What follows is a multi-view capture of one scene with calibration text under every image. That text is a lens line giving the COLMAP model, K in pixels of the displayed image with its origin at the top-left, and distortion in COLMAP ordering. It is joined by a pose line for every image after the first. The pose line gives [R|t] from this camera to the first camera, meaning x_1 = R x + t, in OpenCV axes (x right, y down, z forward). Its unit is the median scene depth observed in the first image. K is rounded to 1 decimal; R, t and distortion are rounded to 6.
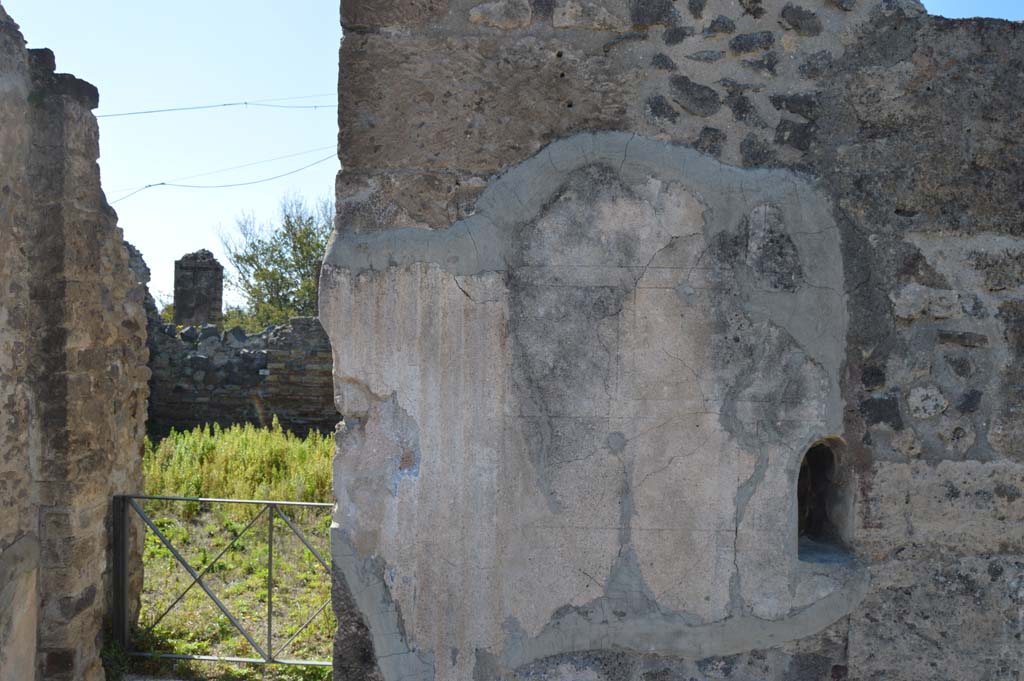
lens RADIAL K [[809.1, 0, 518.5], [0, 809.1, 342.8], [0, 0, 1]] dist [-0.097981, 0.042165]
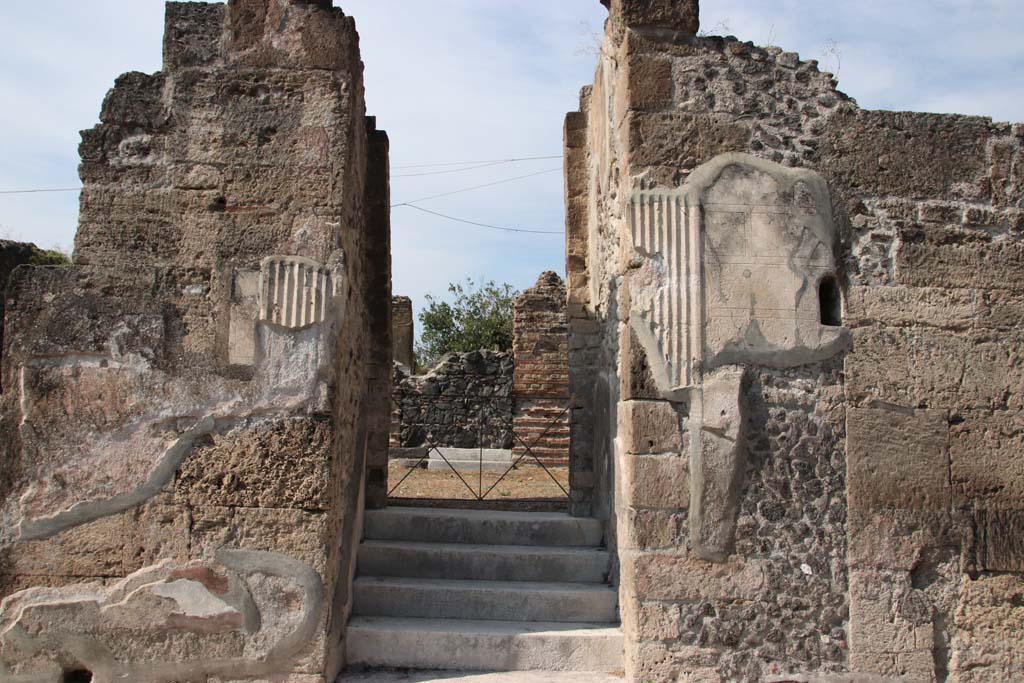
lens RADIAL K [[848.9, 0, 510.8], [0, 848.9, 347.6], [0, 0, 1]] dist [-0.155285, 0.165470]
pose [[0.998304, -0.001294, 0.058195, -0.737275], [0.008083, 0.993150, -0.116567, 0.631603], [-0.057646, 0.116840, 0.991476, -1.447294]]
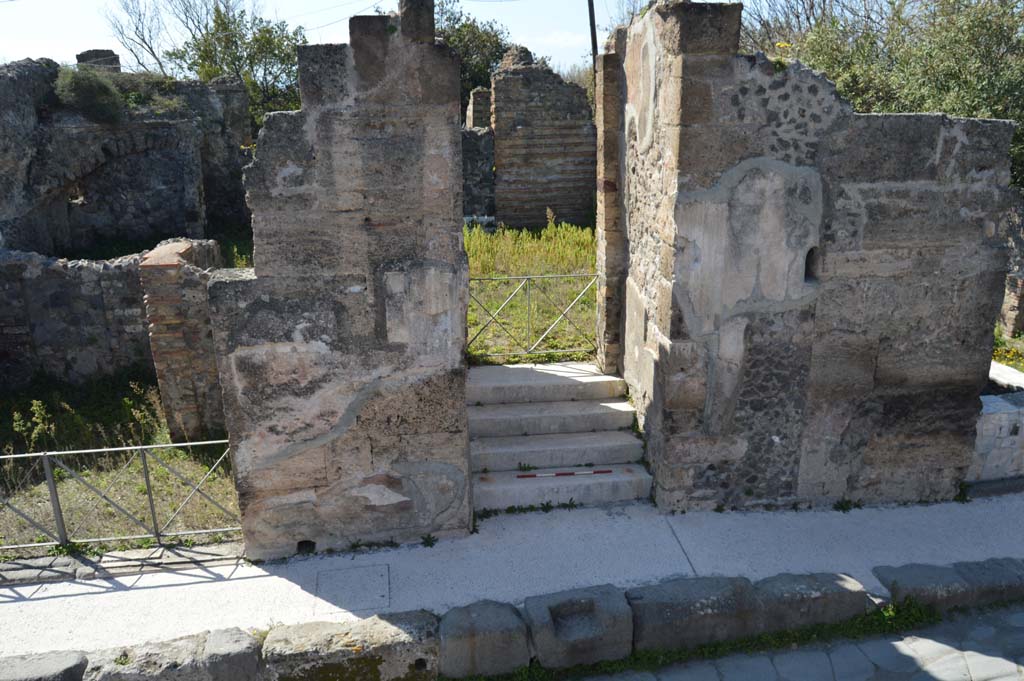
lens RADIAL K [[809.1, 0, 518.5], [0, 809.1, 342.8], [0, 0, 1]] dist [-0.097981, 0.042165]
pose [[0.985566, -0.080524, 0.148915, -1.377790], [0.033199, 0.954485, 0.296405, -0.532253], [-0.166004, -0.287183, 0.943382, -2.087670]]
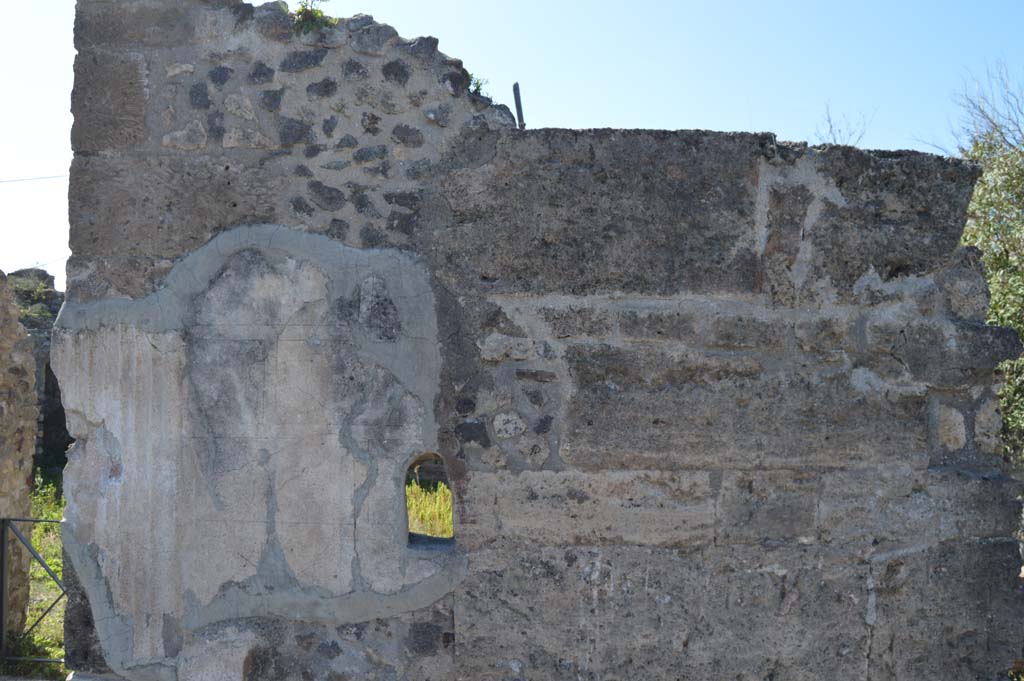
lens RADIAL K [[809.1, 0, 518.5], [0, 809.1, 342.8], [0, 0, 1]] dist [-0.097981, 0.042165]
pose [[0.999919, -0.012645, 0.001044, 0.537913], [0.012682, 0.998573, -0.051880, 0.009656], [-0.000387, 0.051889, 0.998653, -0.325475]]
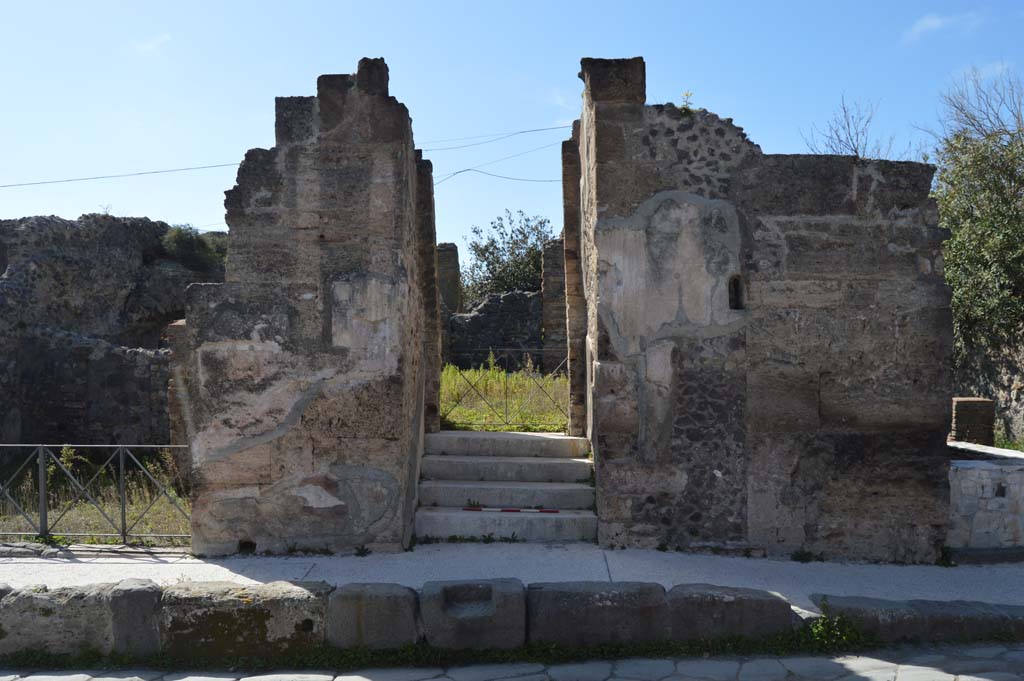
lens RADIAL K [[809.1, 0, 518.5], [0, 809.1, 342.8], [0, 0, 1]] dist [-0.097981, 0.042165]
pose [[0.999626, -0.026332, 0.007339, -0.615808], [0.026443, 0.999531, -0.015469, 0.454562], [-0.006928, 0.015657, 0.999853, -2.562463]]
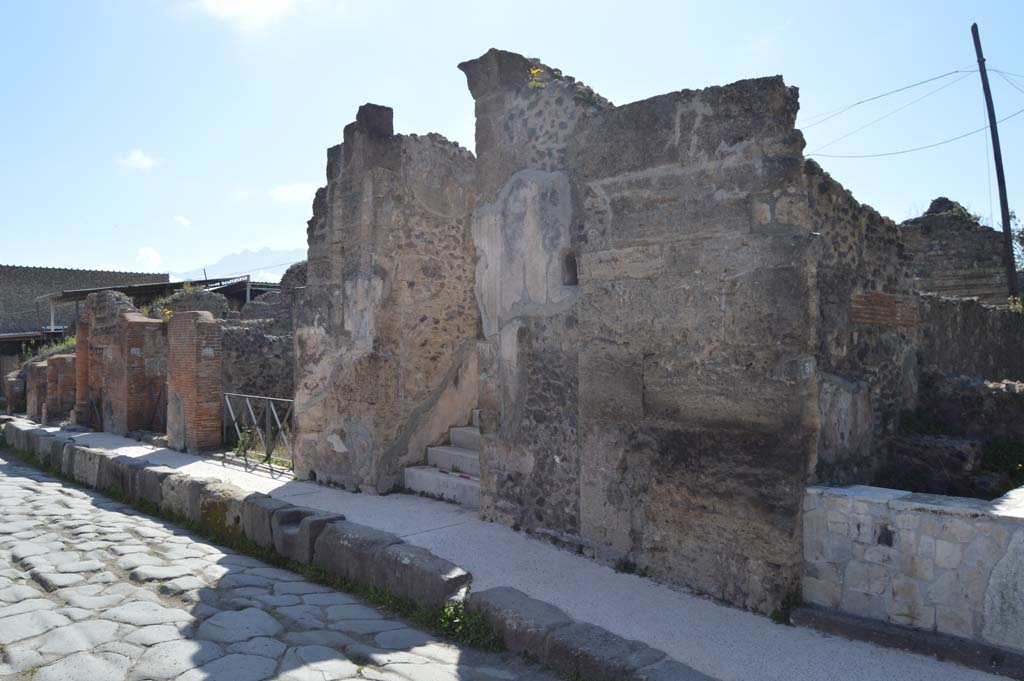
lens RADIAL K [[809.1, 0, 518.5], [0, 809.1, 342.8], [0, 0, 1]] dist [-0.097981, 0.042165]
pose [[0.675539, -0.027665, -0.736805, 2.722775], [-0.003763, 0.999153, -0.040966, 0.655058], [0.737315, 0.030447, 0.674863, -1.417377]]
